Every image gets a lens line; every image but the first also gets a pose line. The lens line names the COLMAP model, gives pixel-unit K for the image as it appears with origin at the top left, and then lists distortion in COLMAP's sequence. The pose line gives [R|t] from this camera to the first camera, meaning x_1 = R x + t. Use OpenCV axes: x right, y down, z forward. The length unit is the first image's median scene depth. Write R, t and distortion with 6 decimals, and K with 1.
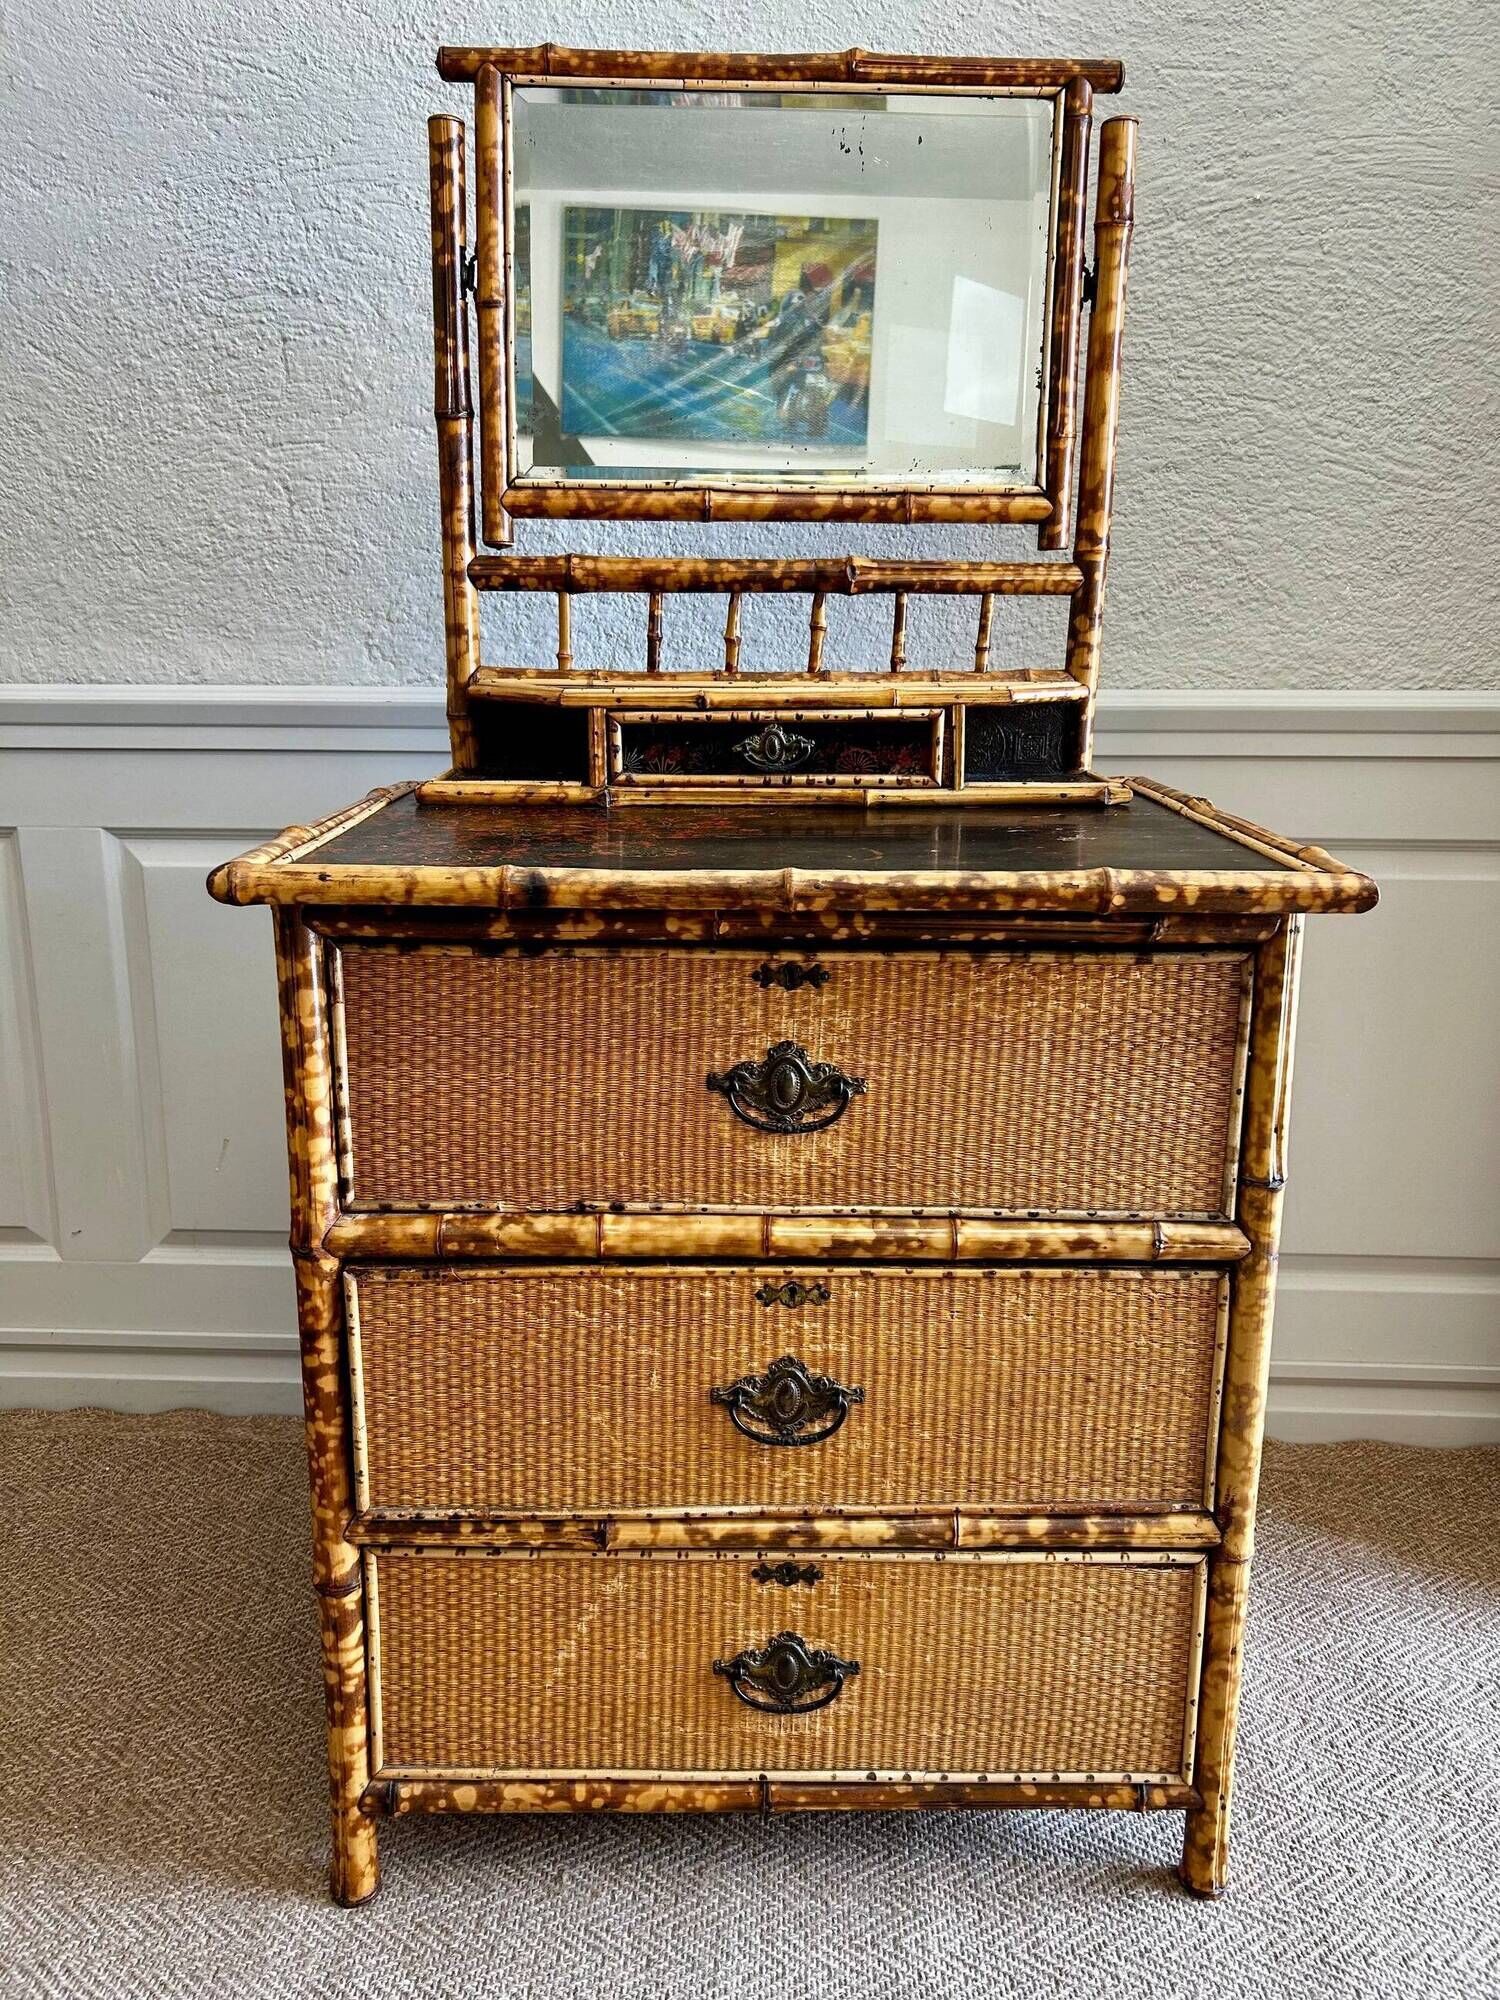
lens RADIAL K [[1549.2, 0, 745.4], [0, 1549.2, 1015.4], [0, 0, 1]] dist [0.047468, -0.071984]
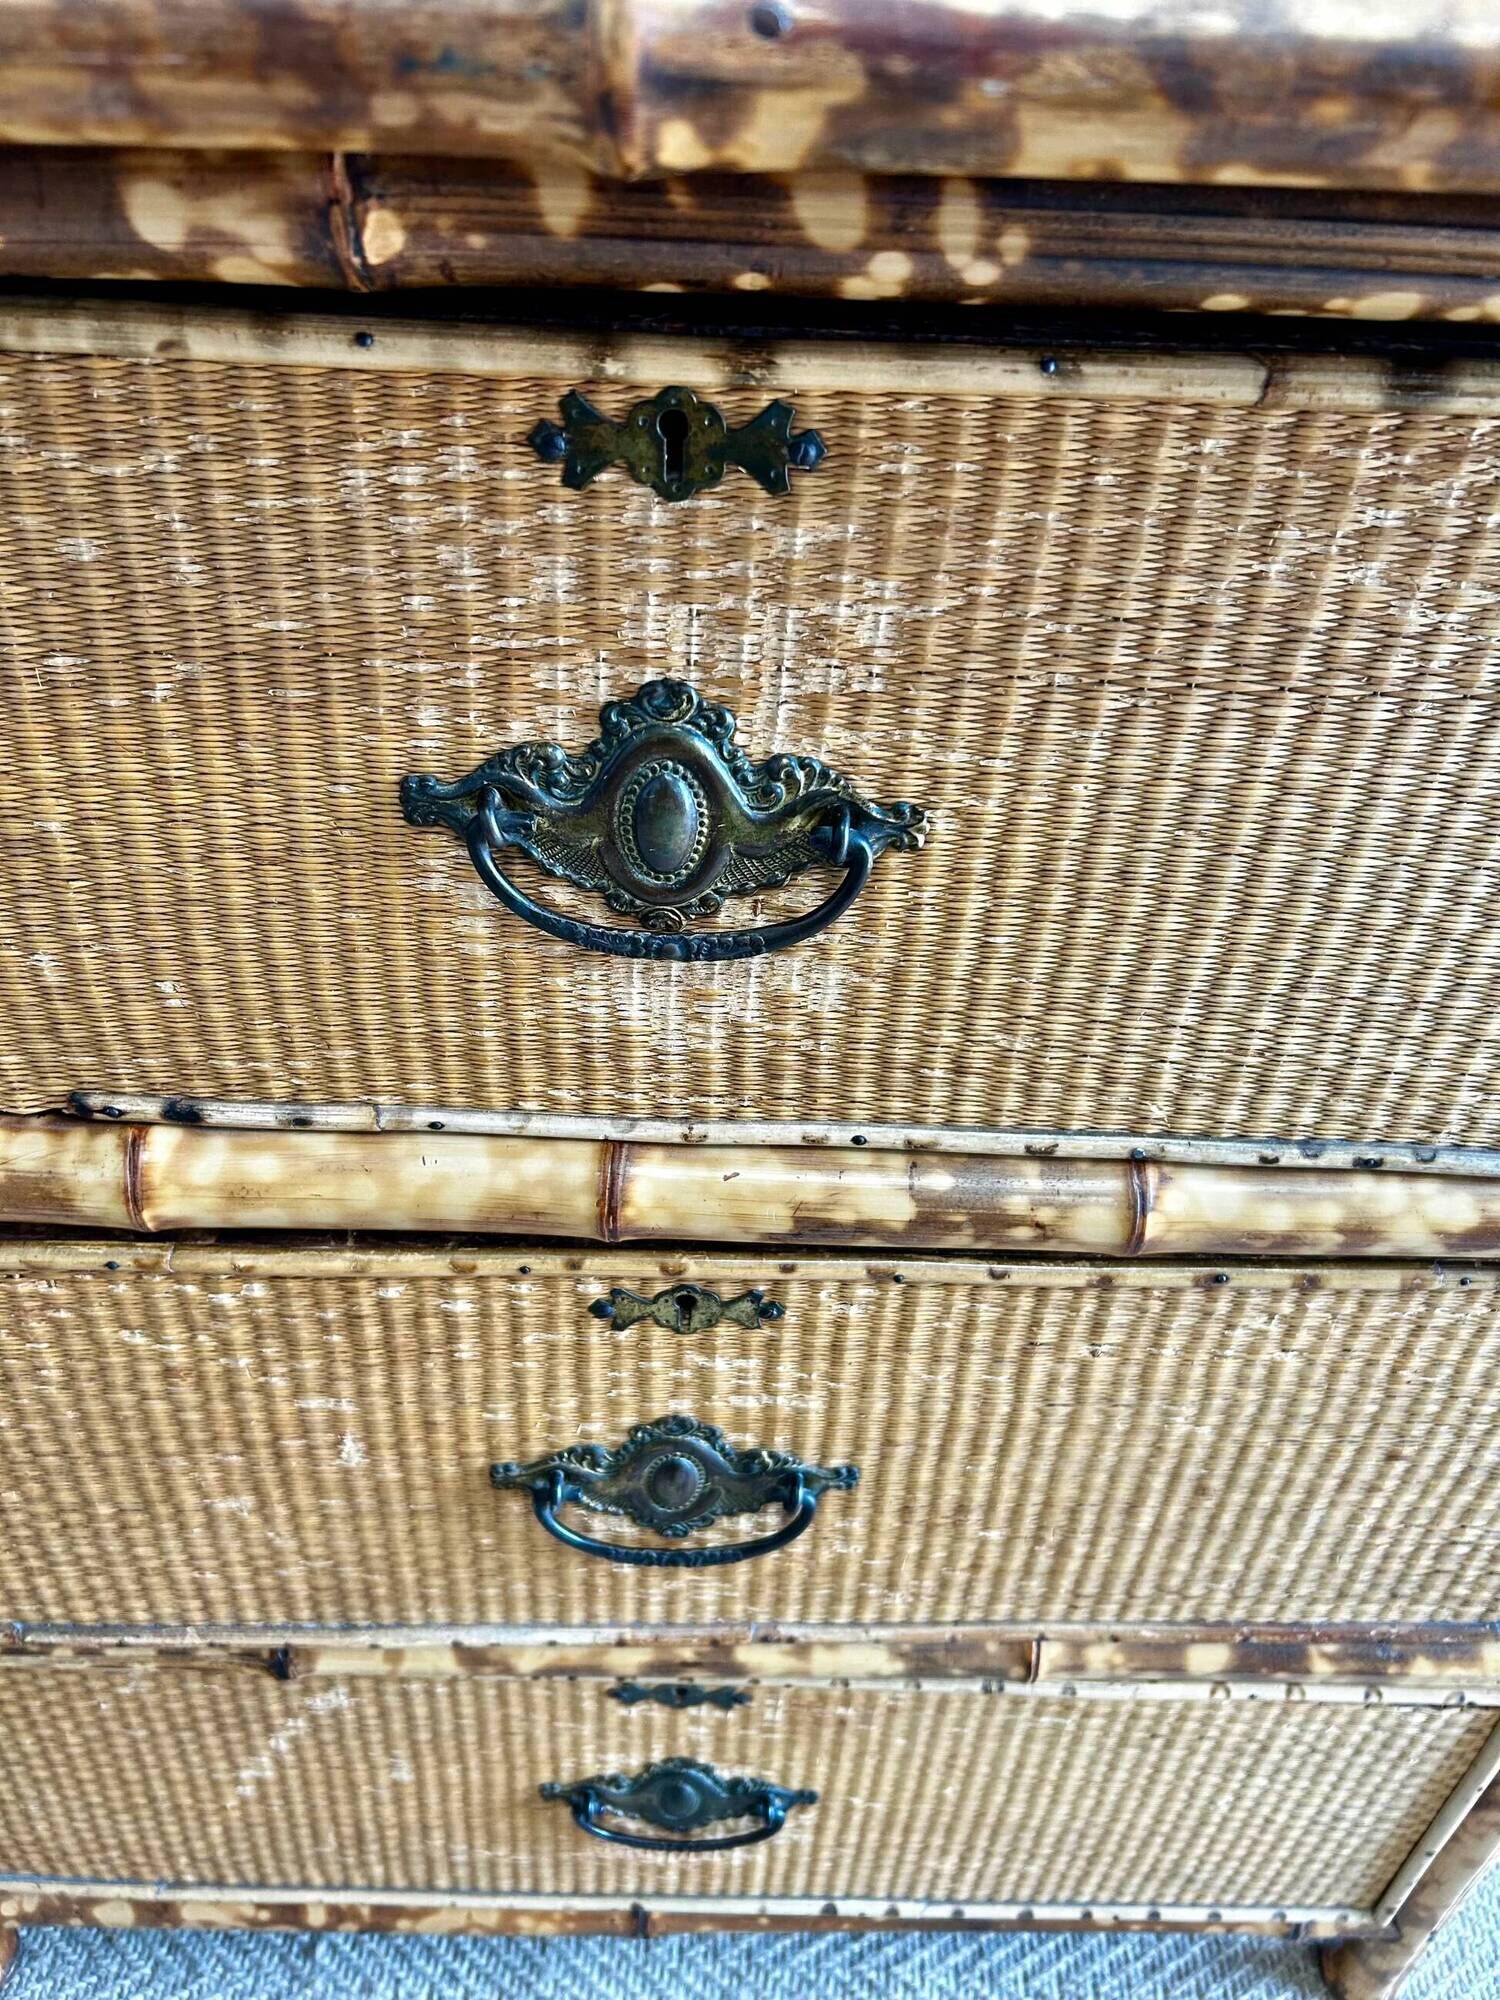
lens RADIAL K [[1549.2, 0, 735.3], [0, 1549.2, 1021.9], [0, 0, 1]] dist [0.047468, -0.071984]
pose [[0.999527, 0.030740, -0.000331, 0.034969], [-0.027581, 0.901476, 0.431949, -0.042609], [0.013576, -0.431736, 0.901898, 0.594121]]
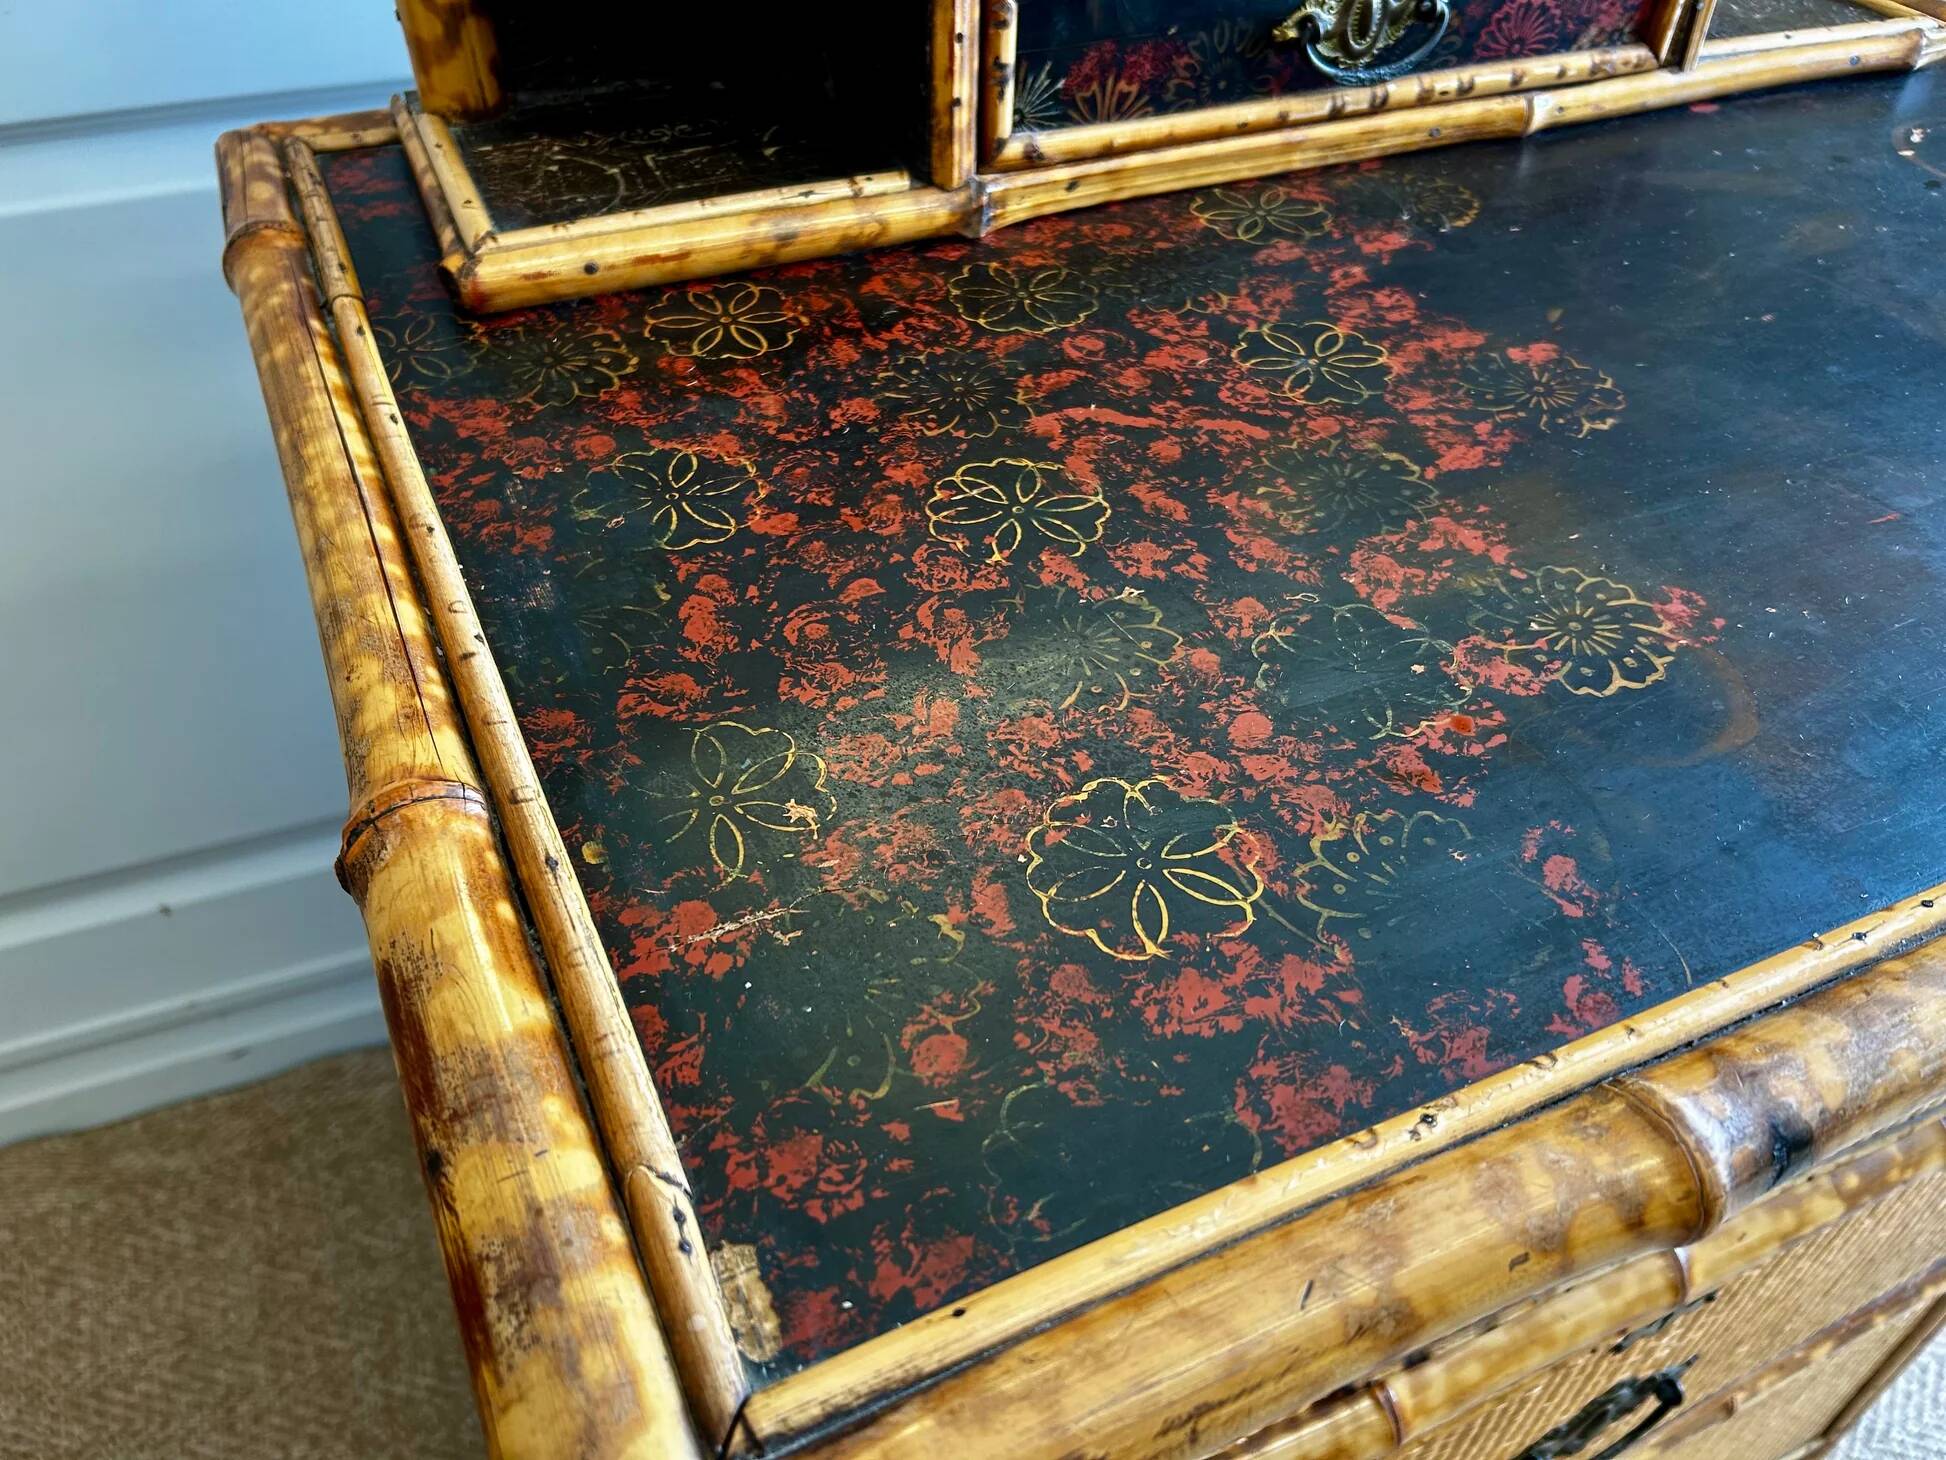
lens RADIAL K [[1507.4, 0, 980.1], [0, 1507.4, 745.4], [0, 0, 1]] dist [0.047468, -0.071984]
pose [[0.911781, -0.264055, 0.314532, -0.245482], [0.081150, 0.866629, 0.492309, -0.214461], [-0.402579, -0.423354, 0.811604, 0.662535]]
